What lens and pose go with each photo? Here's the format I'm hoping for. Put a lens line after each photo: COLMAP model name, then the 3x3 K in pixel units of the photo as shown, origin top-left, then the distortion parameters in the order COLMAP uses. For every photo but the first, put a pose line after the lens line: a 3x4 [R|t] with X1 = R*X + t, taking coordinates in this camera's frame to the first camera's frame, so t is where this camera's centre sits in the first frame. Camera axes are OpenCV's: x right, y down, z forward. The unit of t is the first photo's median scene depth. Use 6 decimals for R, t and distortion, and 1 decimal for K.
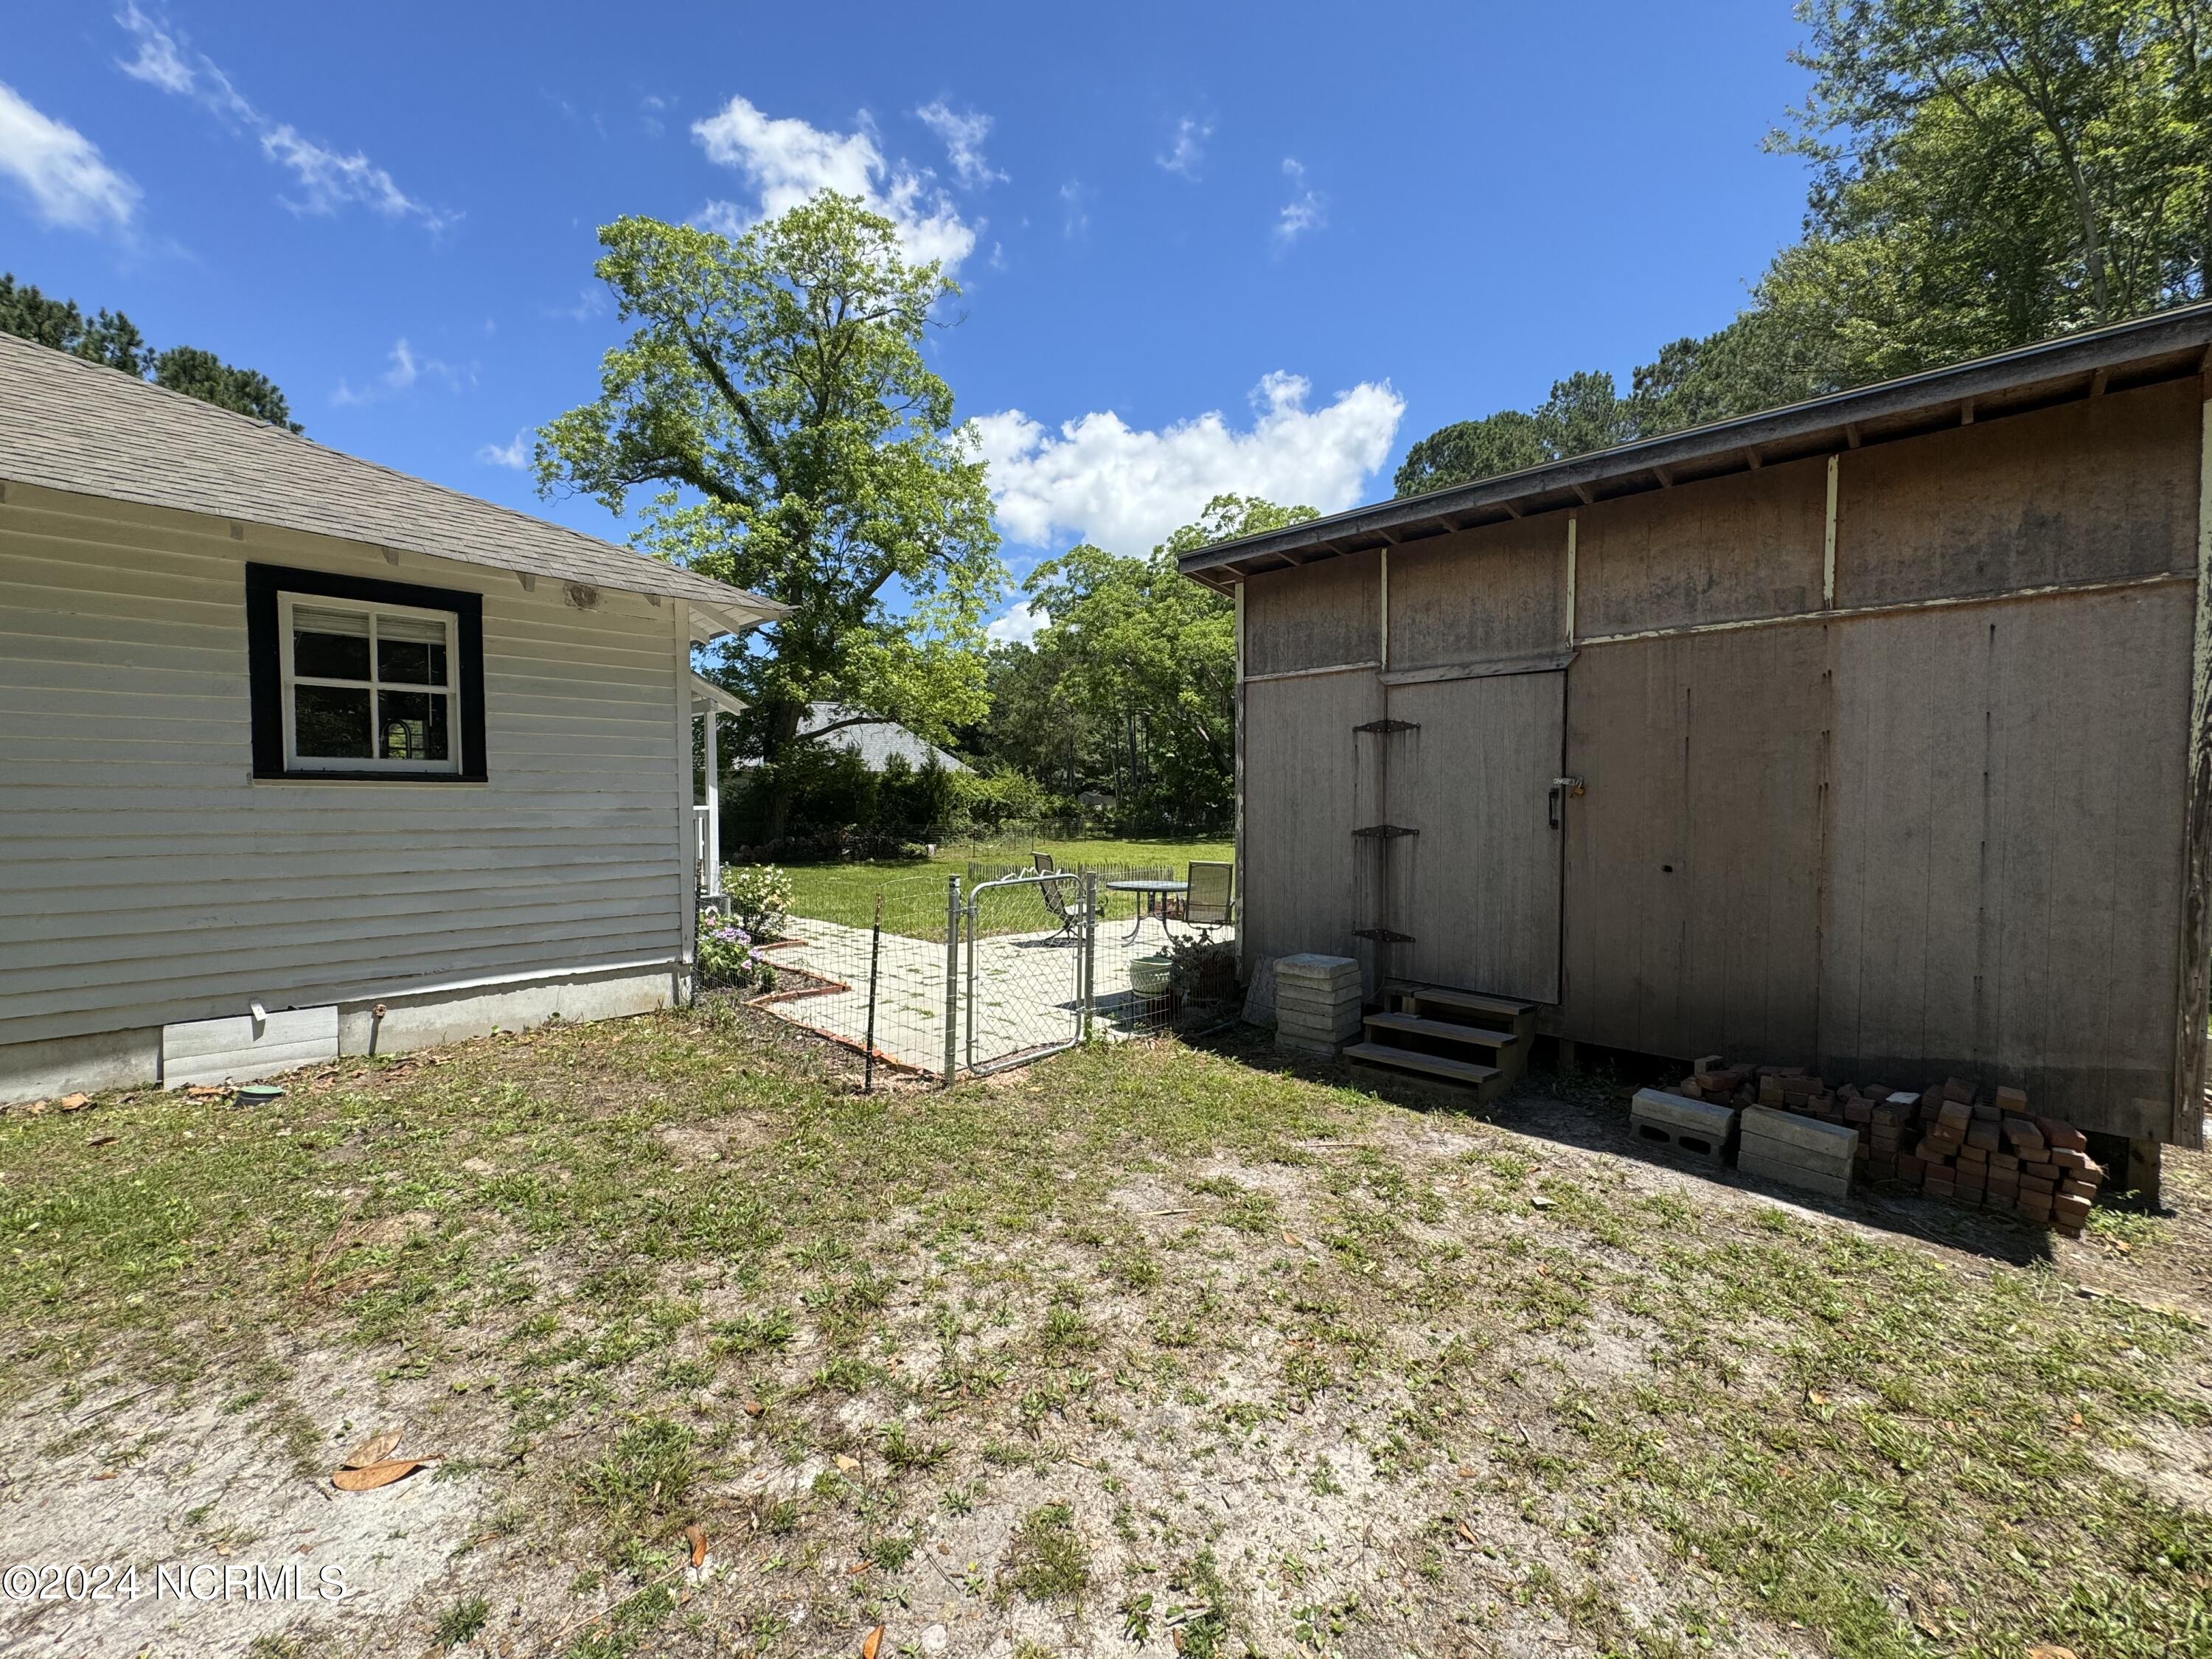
lens RADIAL K [[884.9, 0, 1105.9], [0, 884.9, 828.1], [0, 0, 1]] dist [0.000108, -0.000041]
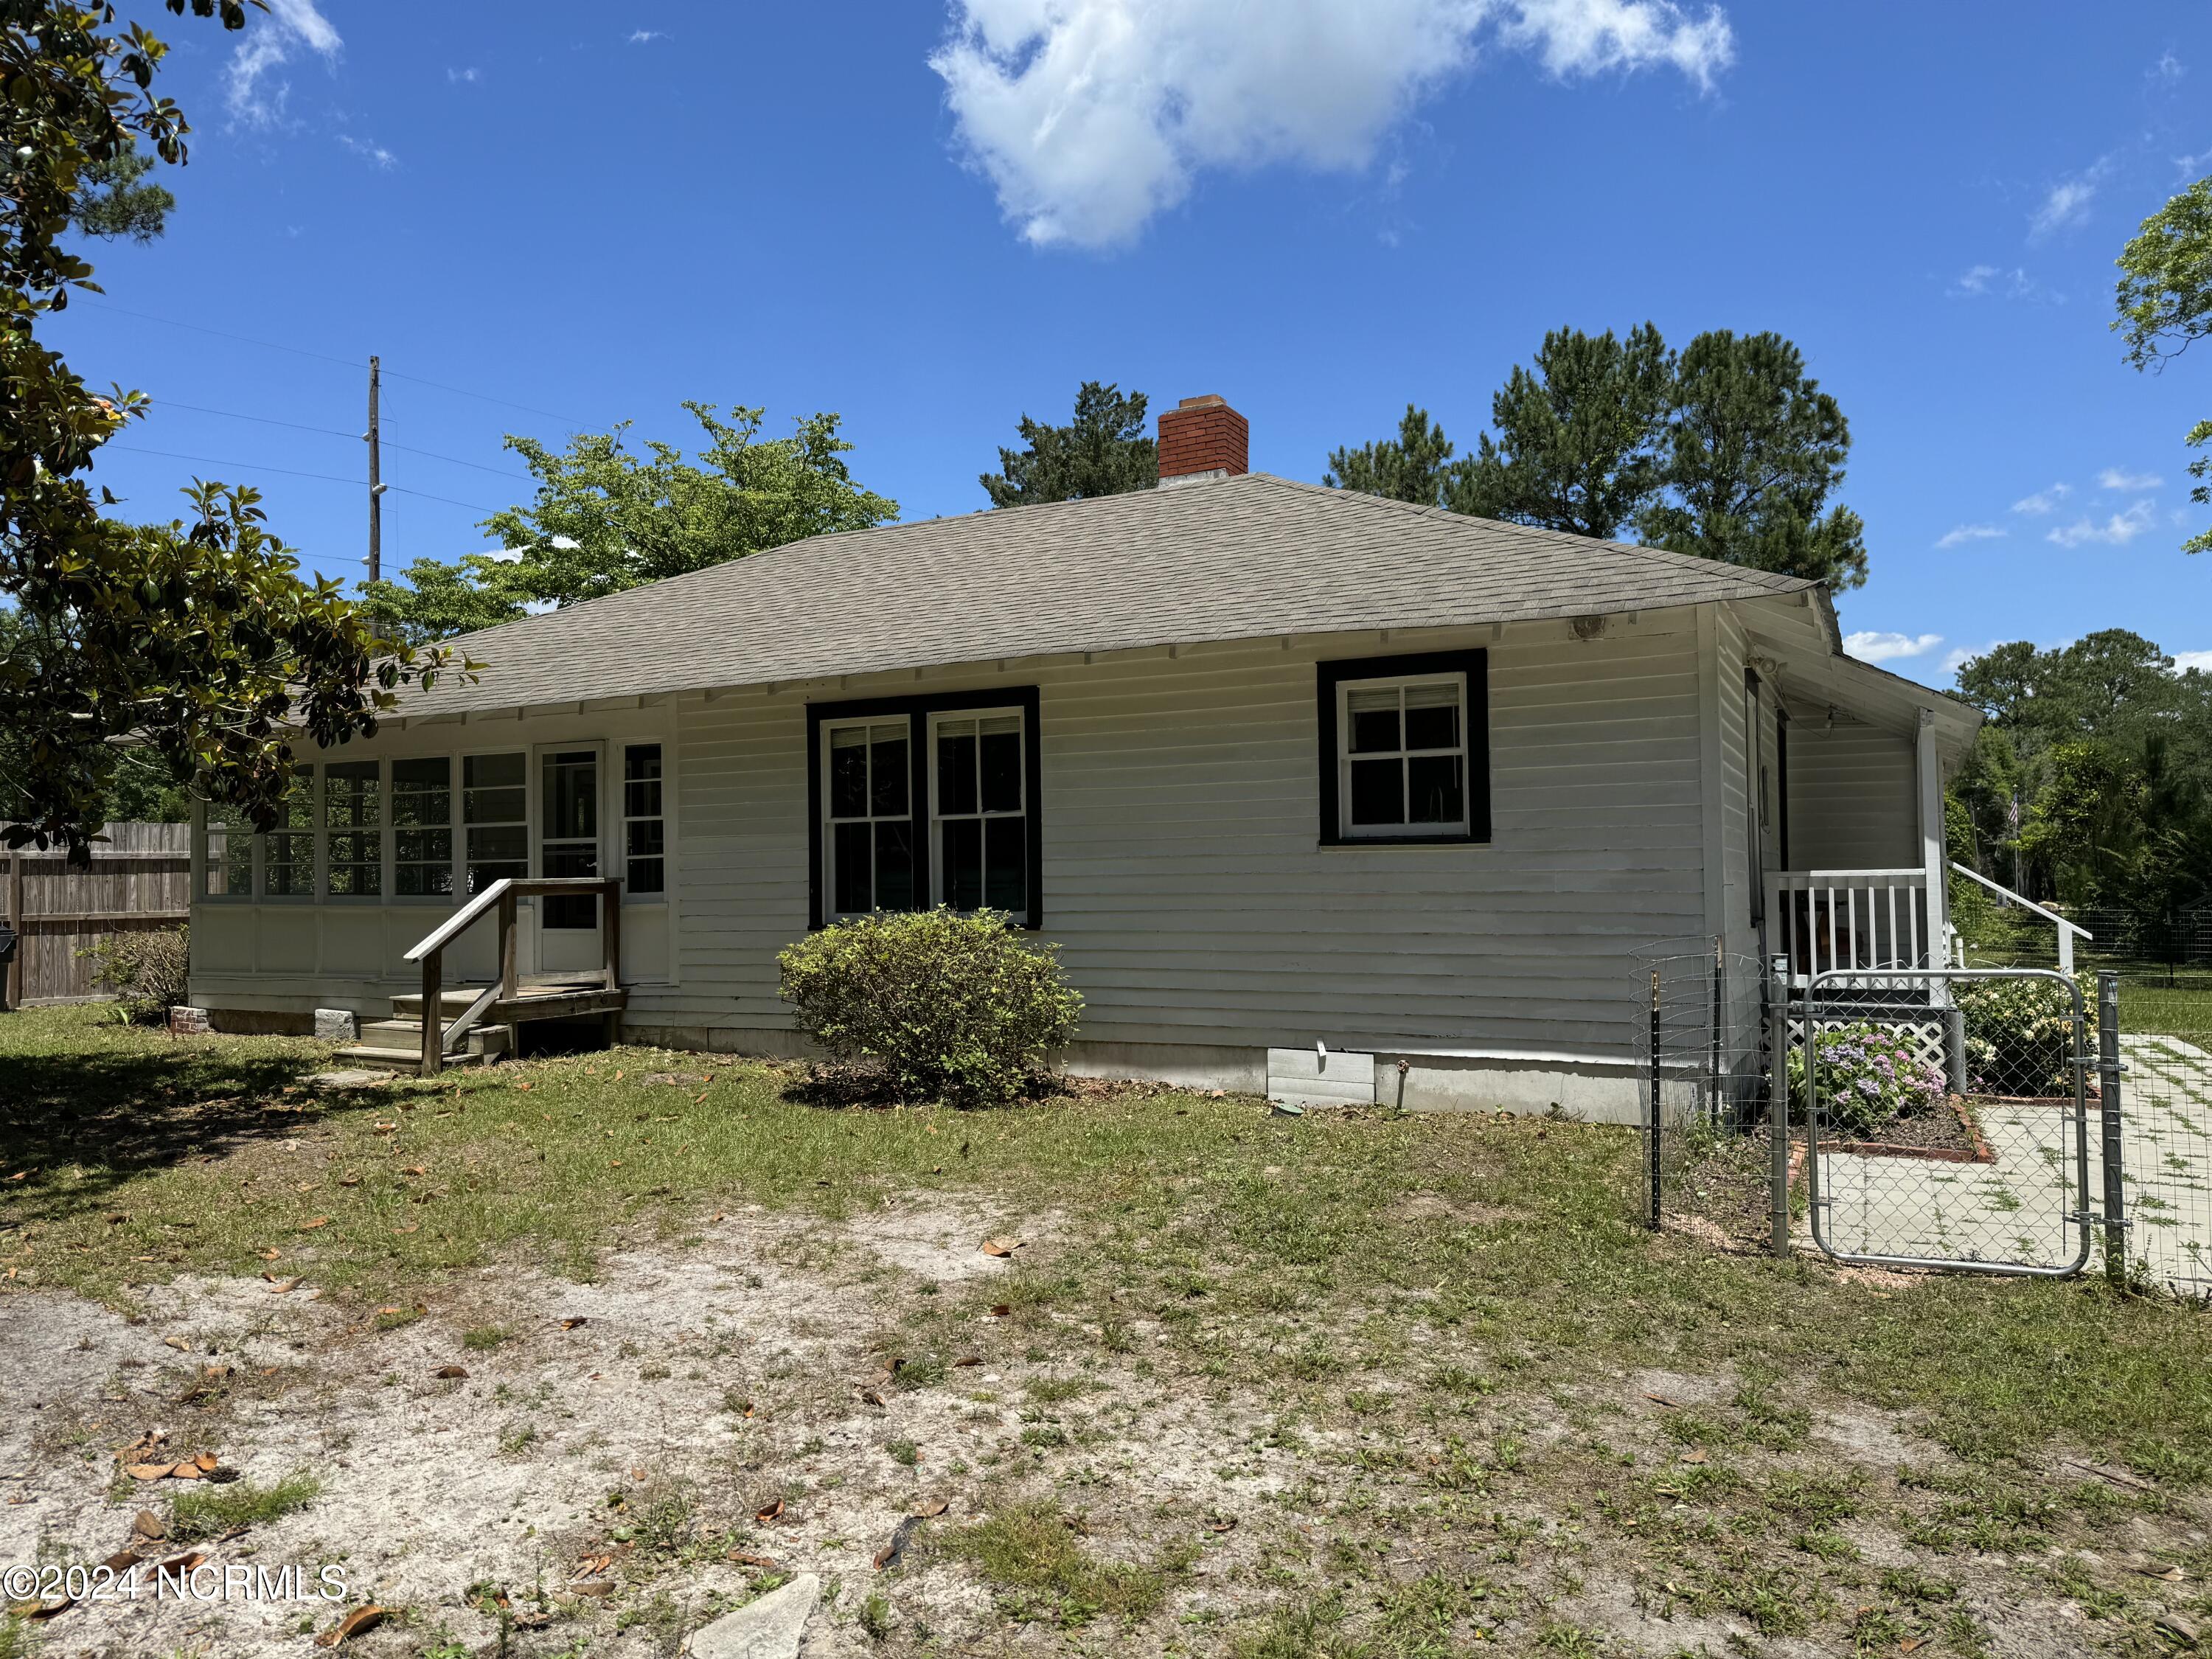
lens RADIAL K [[1553.7, 0, 1093.7], [0, 1553.7, 841.5], [0, 0, 1]] dist [0.081032, -0.109147]
pose [[0.297131, -0.030246, -0.954358, 0.166733], [-0.021117, 0.999046, -0.038237, 0.004234], [0.954603, 0.031515, 0.296208, 0.020728]]
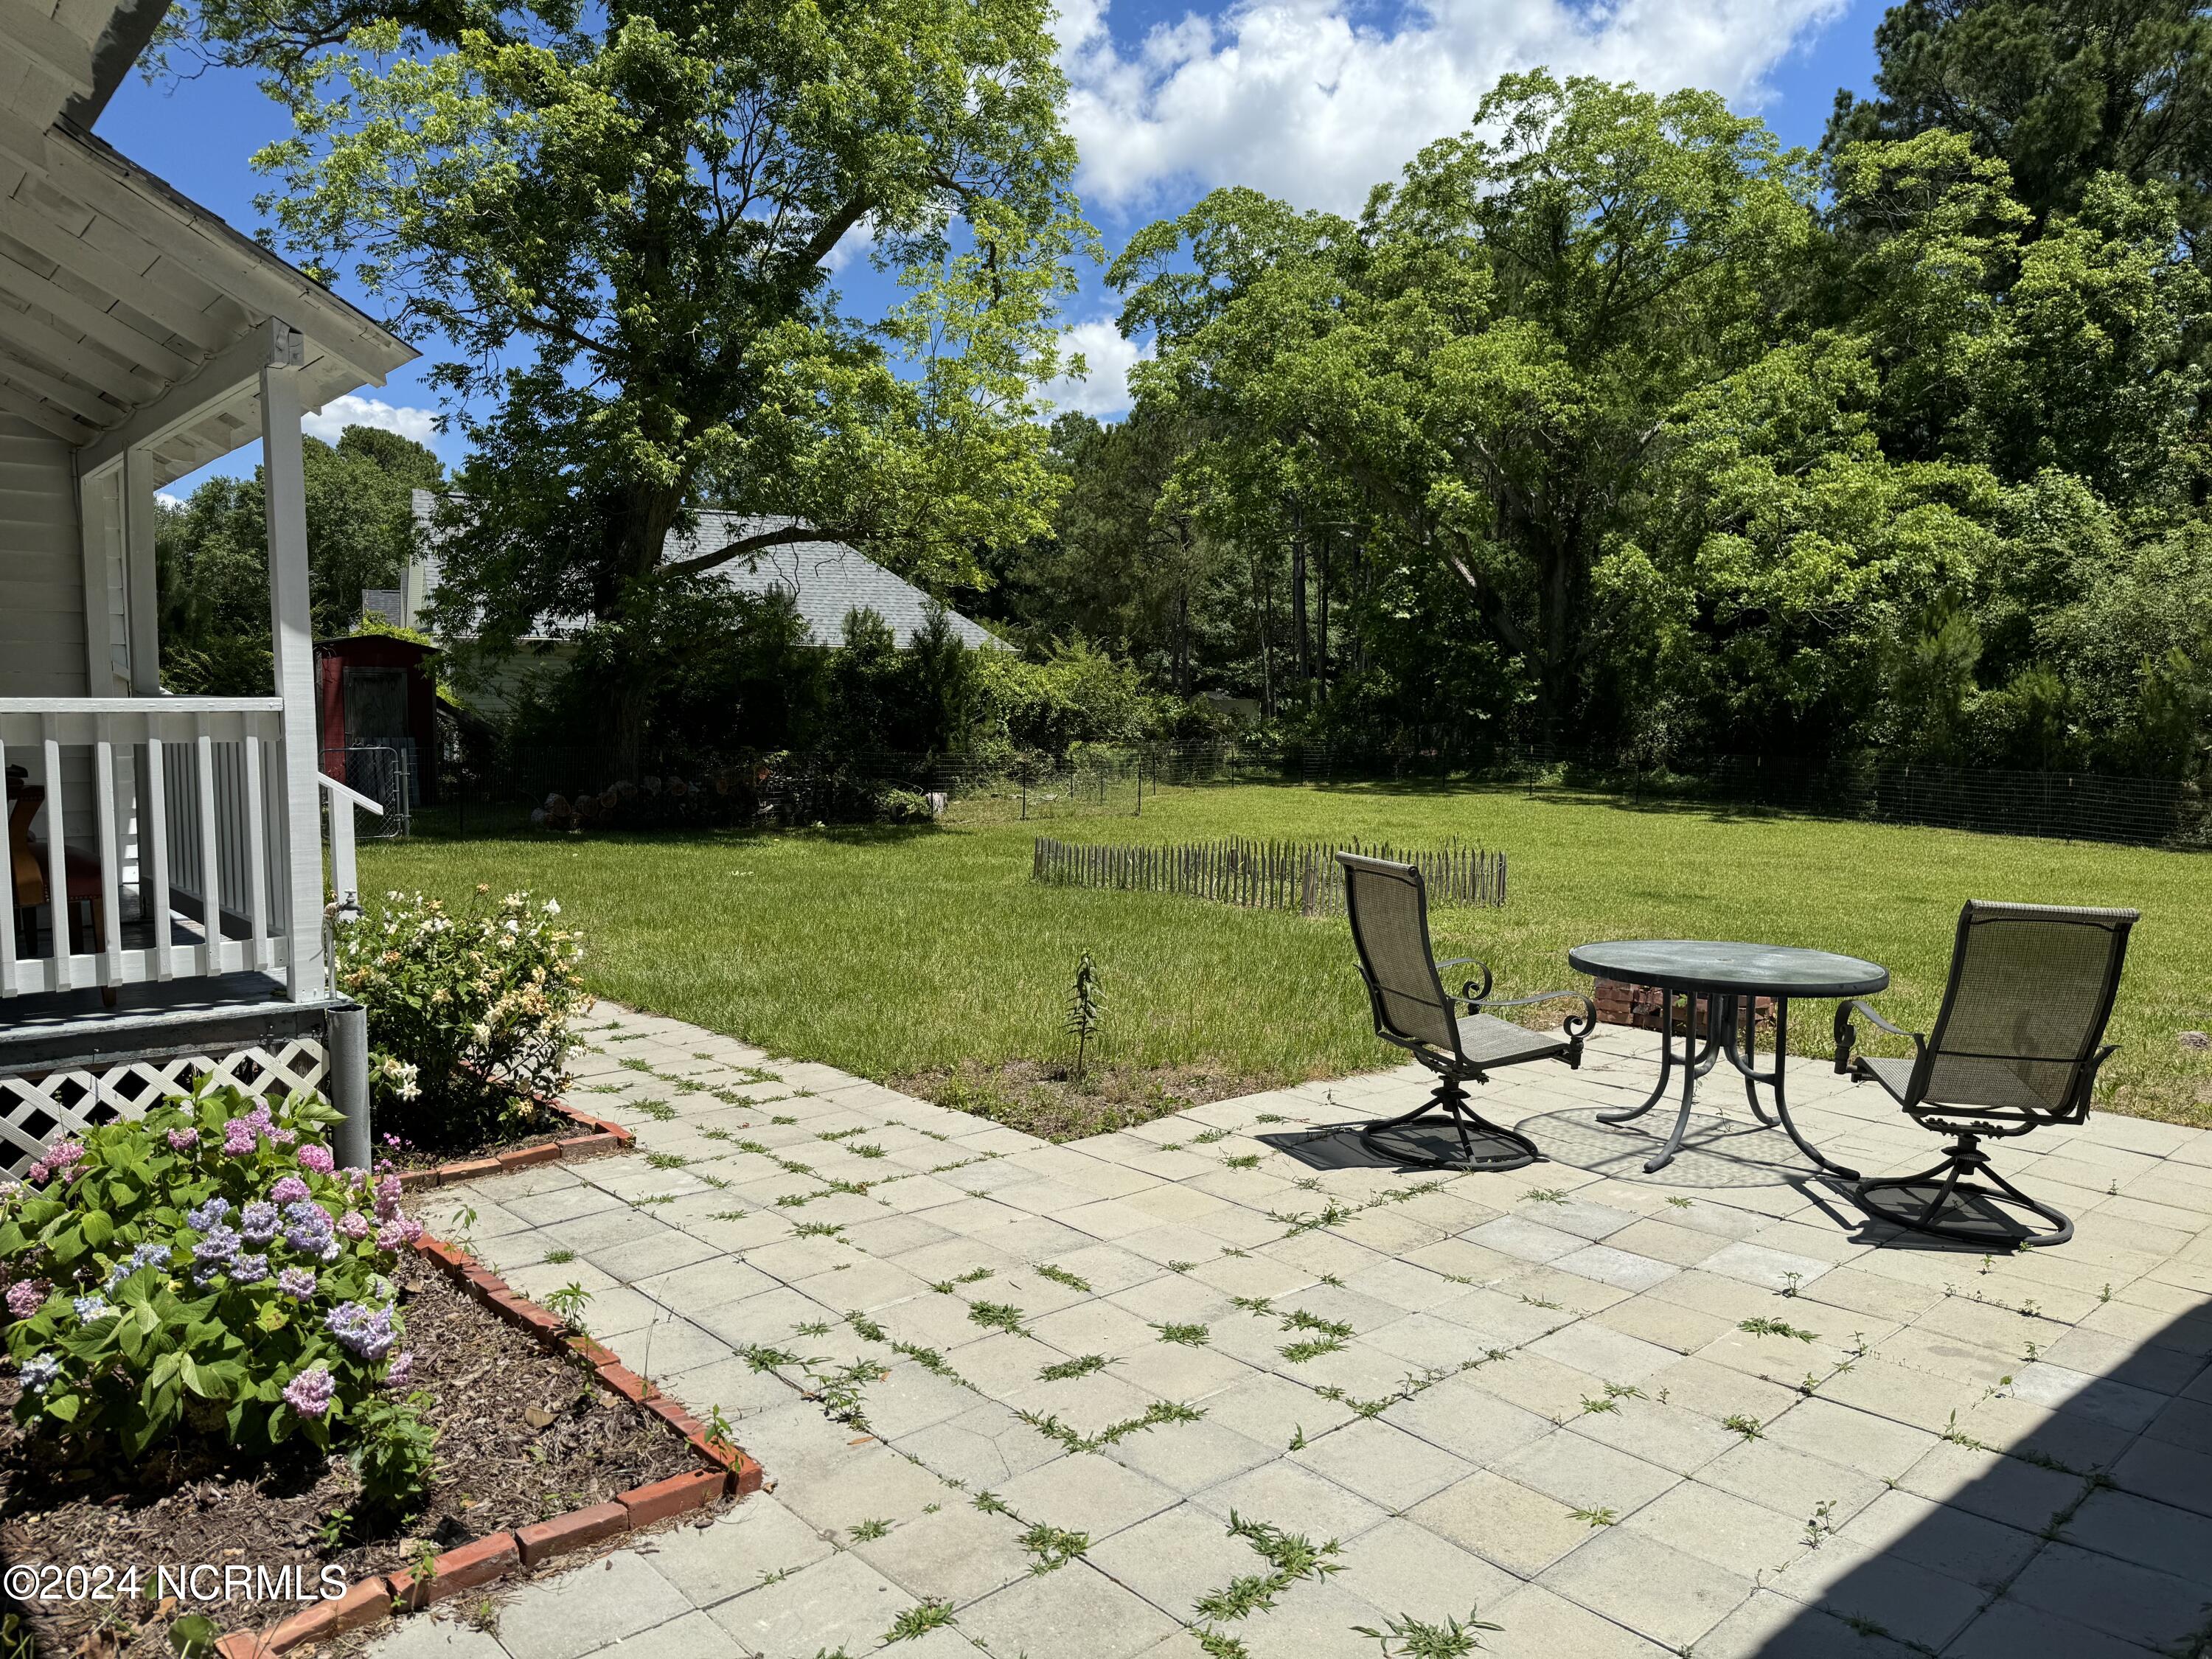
lens RADIAL K [[1553.7, 0, 1088.4], [0, 1553.7, 833.3], [0, 0, 1]] dist [0.081032, -0.109147]
pose [[0.996382, 0.006912, -0.084711, -0.048559], [-0.002783, 0.998806, 0.048763, -0.002160], [0.084947, -0.048351, 0.995212, 0.173678]]
